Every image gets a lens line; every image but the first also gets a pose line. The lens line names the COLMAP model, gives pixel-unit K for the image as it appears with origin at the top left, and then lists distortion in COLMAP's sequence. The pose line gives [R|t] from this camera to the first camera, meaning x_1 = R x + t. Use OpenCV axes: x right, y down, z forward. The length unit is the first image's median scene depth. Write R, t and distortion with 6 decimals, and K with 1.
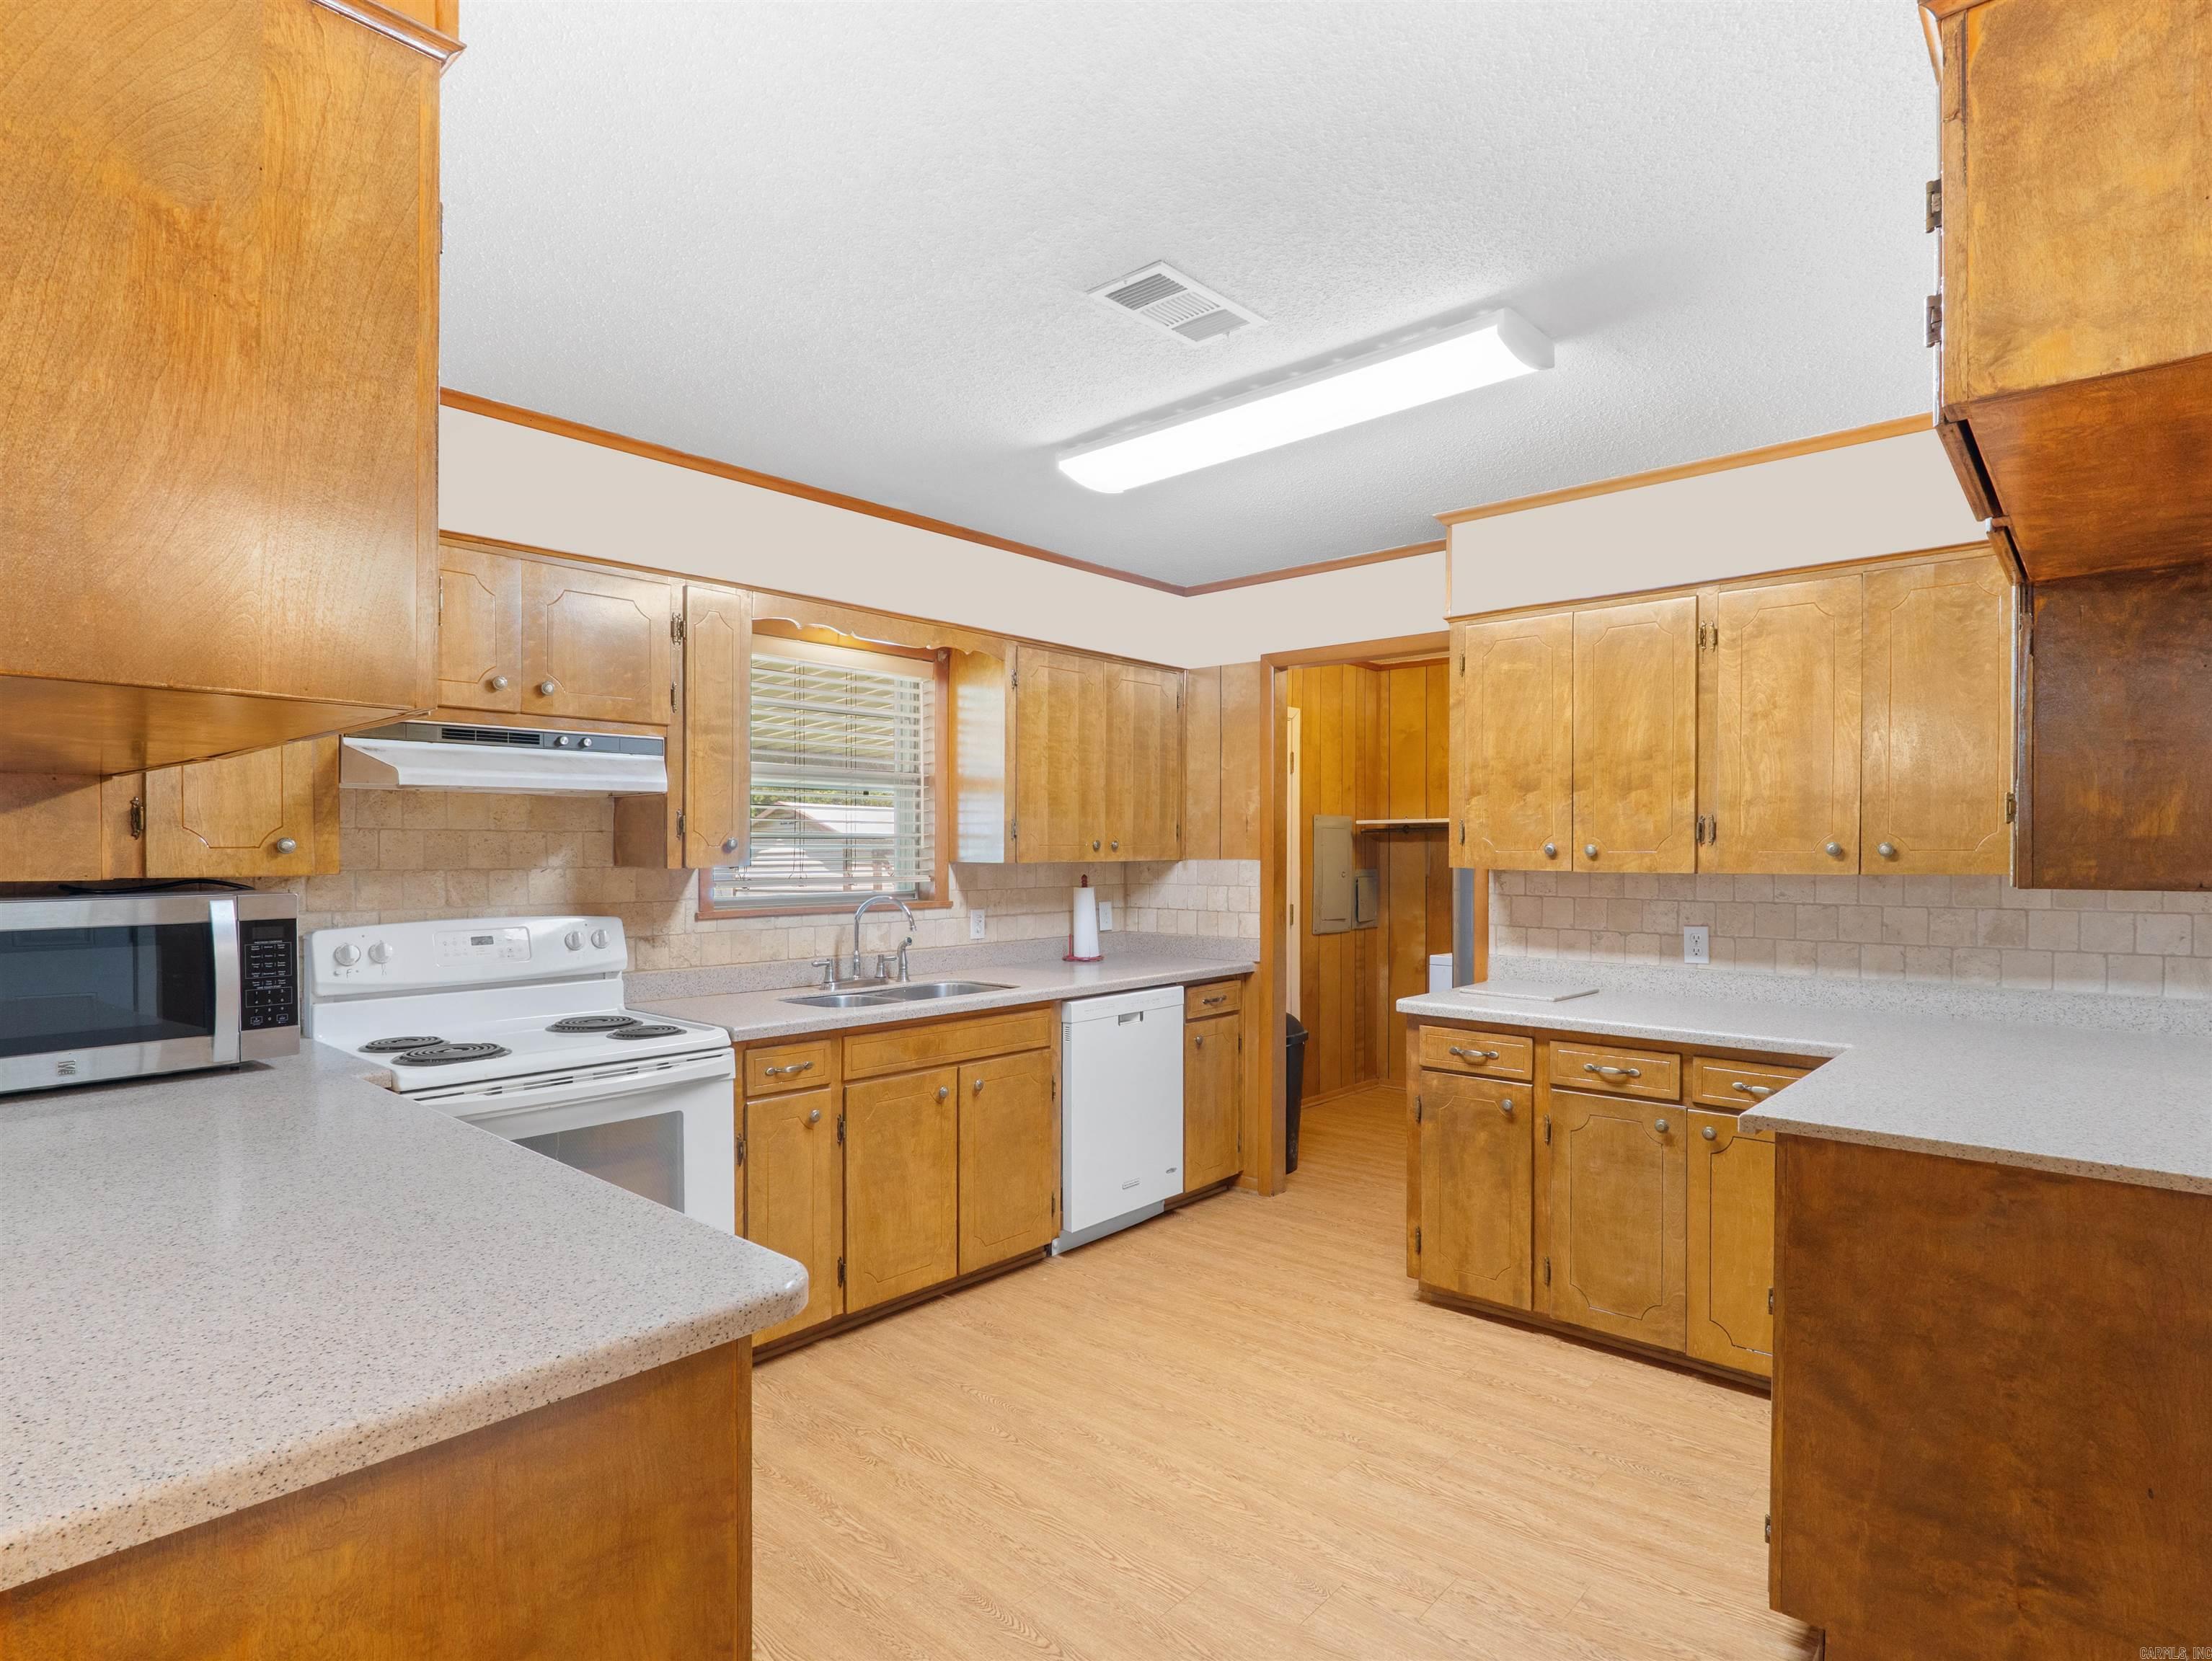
lens RADIAL K [[1156.0, 0, 1103.2], [0, 1156.0, 868.3], [0, 0, 1]] dist [-0.009536, 0.002004]
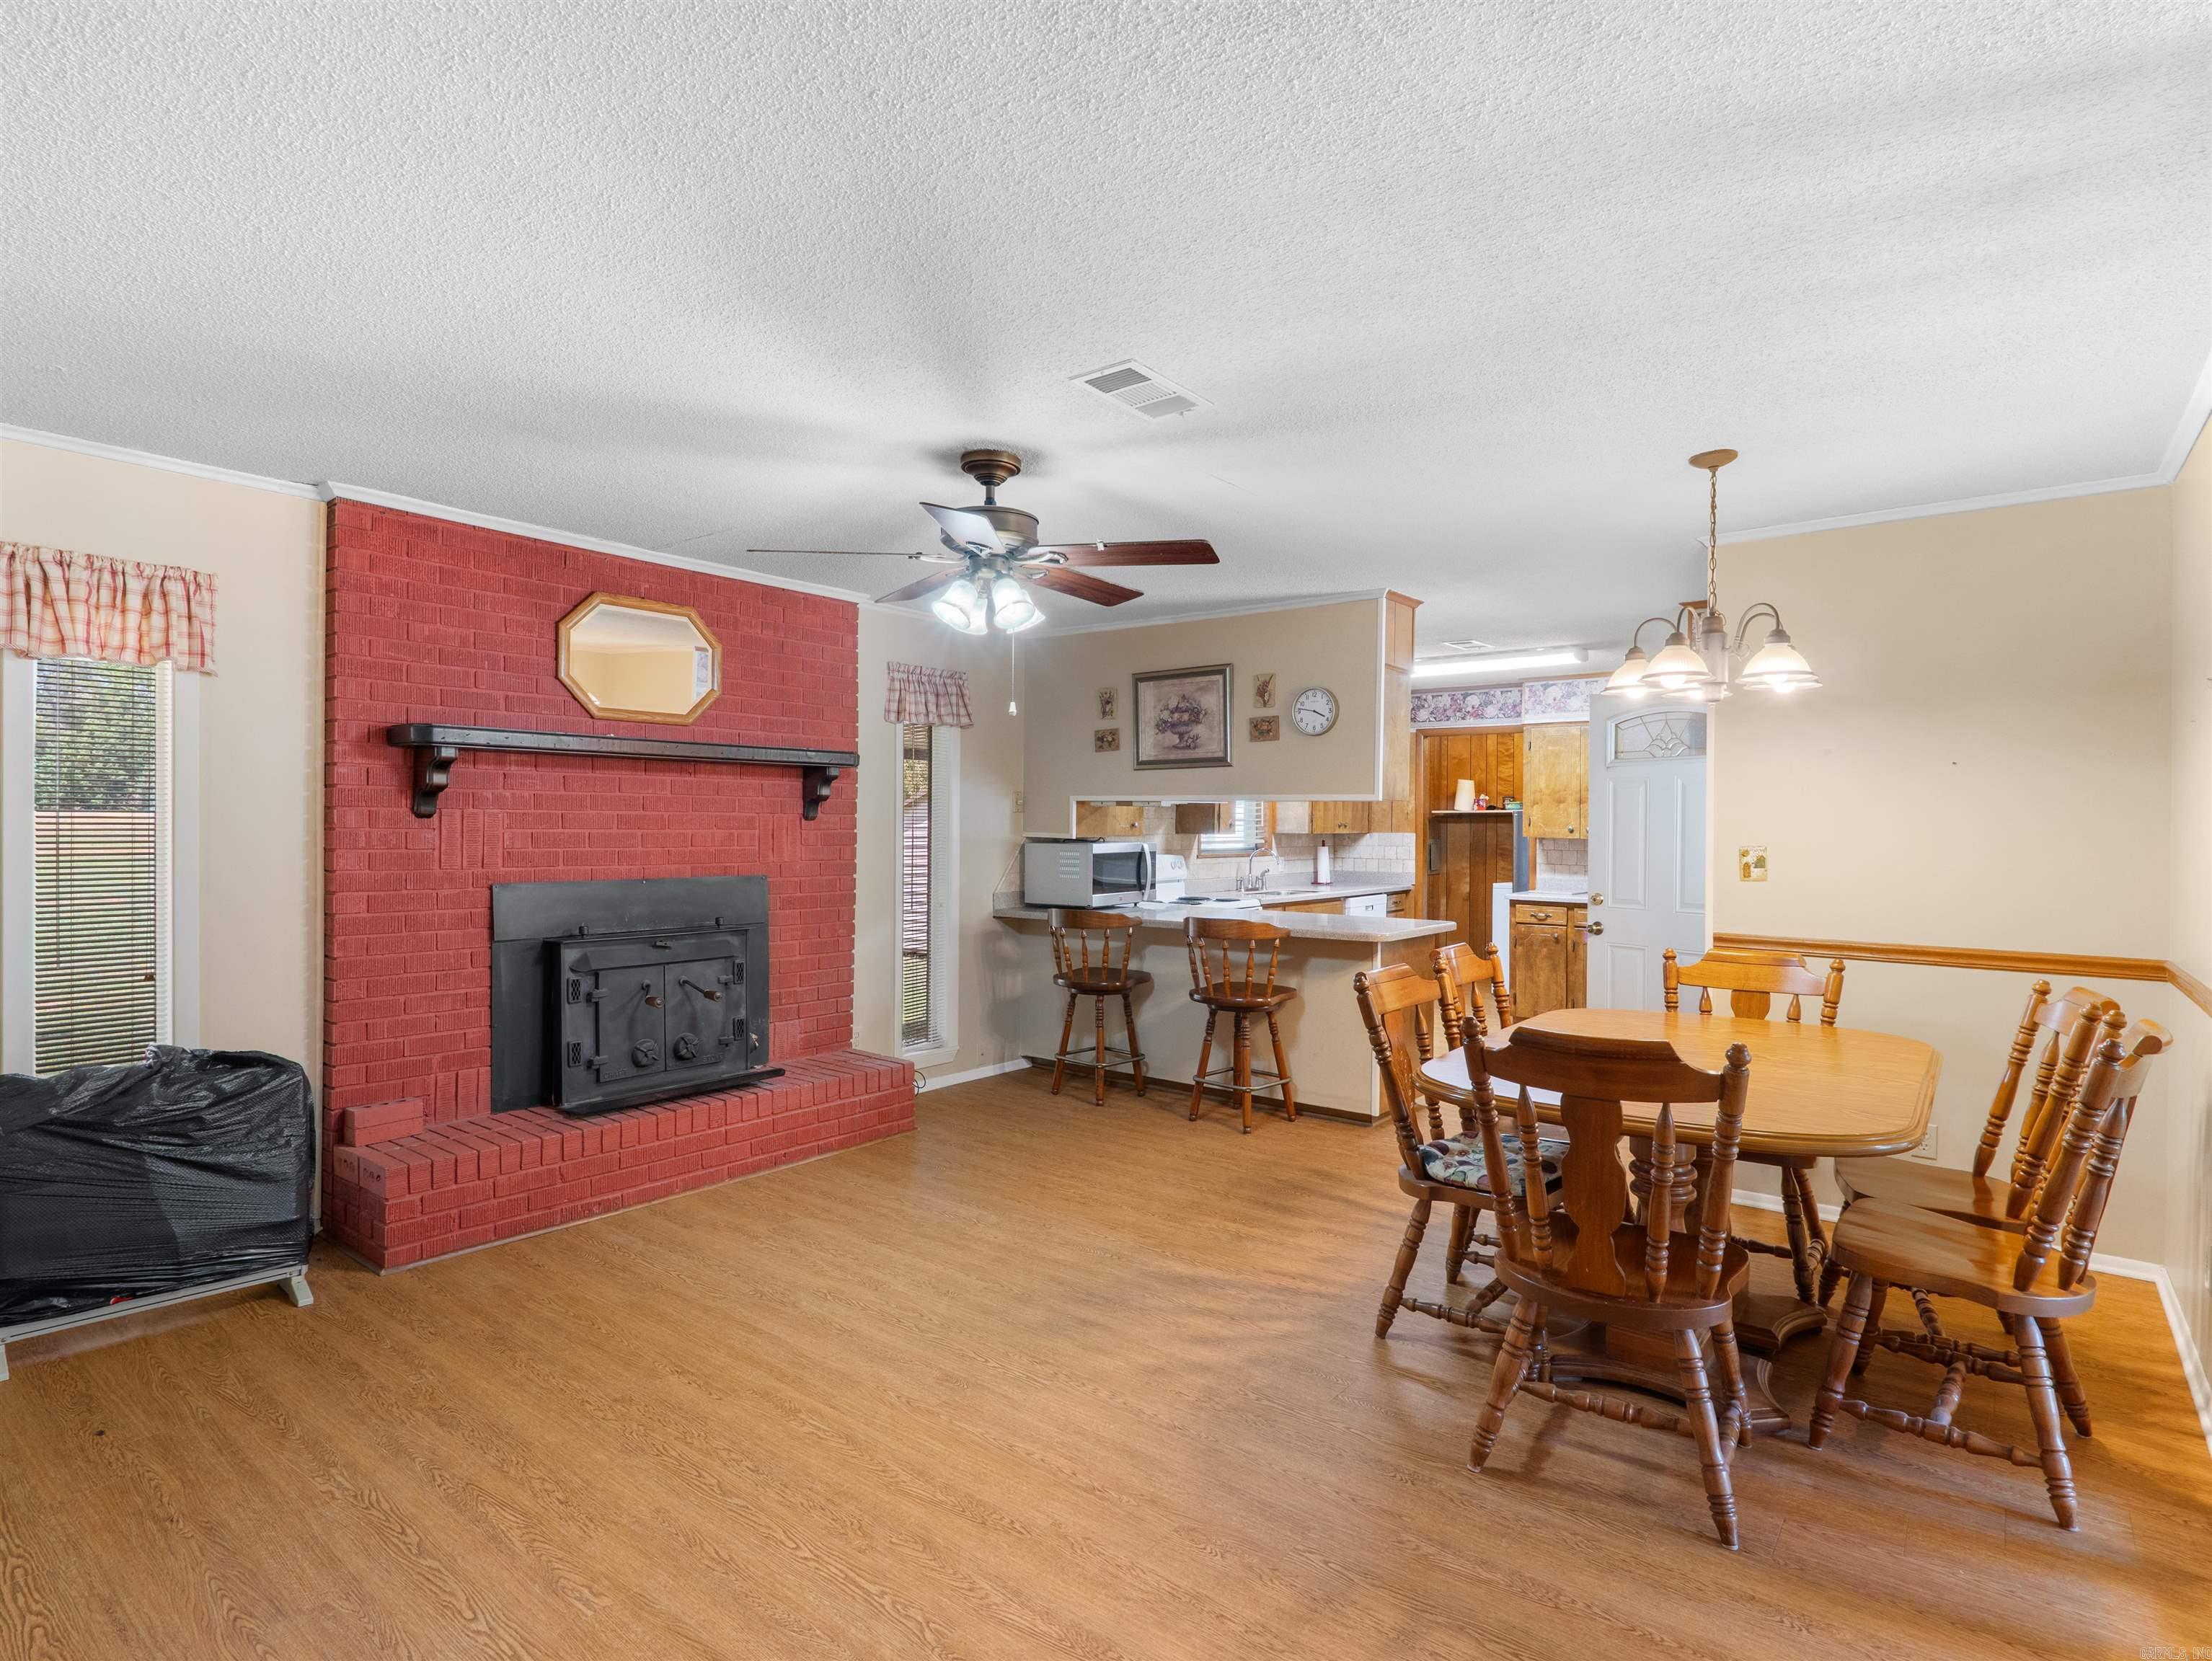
lens RADIAL K [[1156.0, 0, 1105.4], [0, 1156.0, 834.5], [0, 0, 1]] dist [-0.009536, 0.002004]
pose [[0.997824, 0.006460, 0.065609, -0.567220], [-0.005997, 0.999956, -0.007261, 0.014186], [-0.065653, 0.006851, 0.997819, -1.016830]]
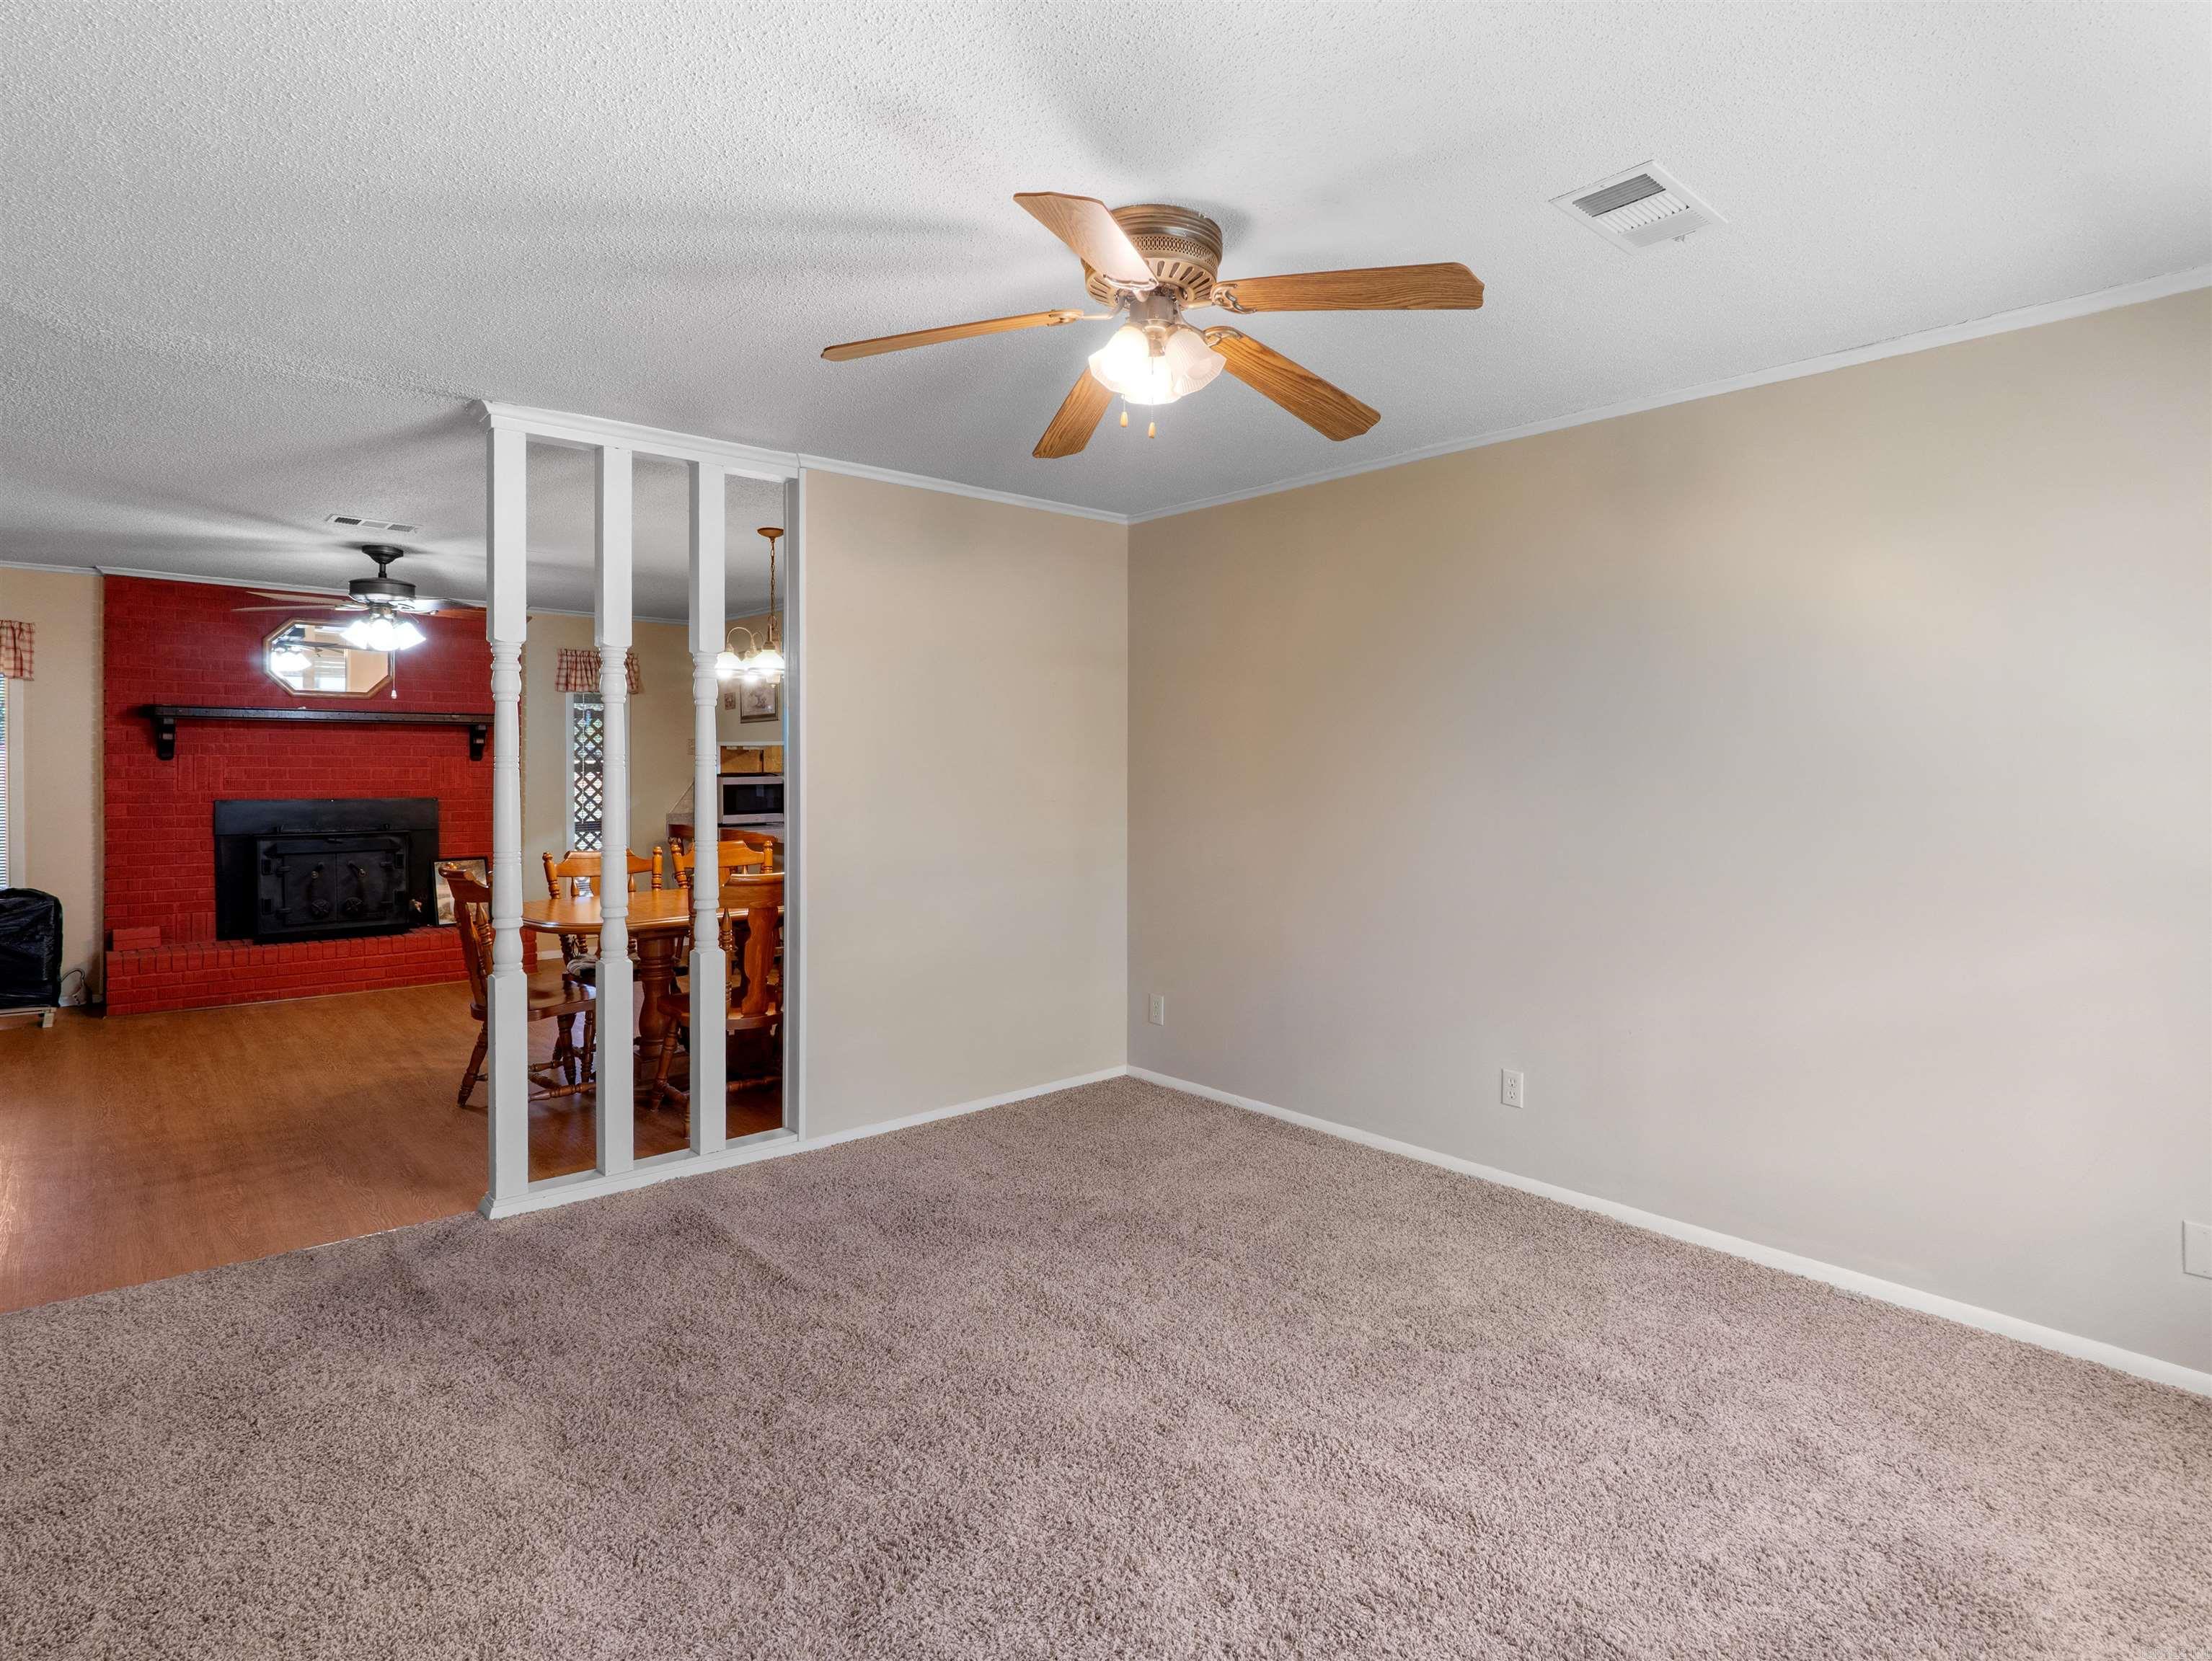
lens RADIAL K [[1156.0, 0, 1078.6], [0, 1156.0, 780.4], [0, 0, 1]] dist [-0.009536, 0.002004]
pose [[0.992694, 0.005674, -0.120524, 0.372884], [-0.005930, 0.999981, -0.001758, 0.020320], [0.120512, 0.002460, 0.992709, -1.455083]]
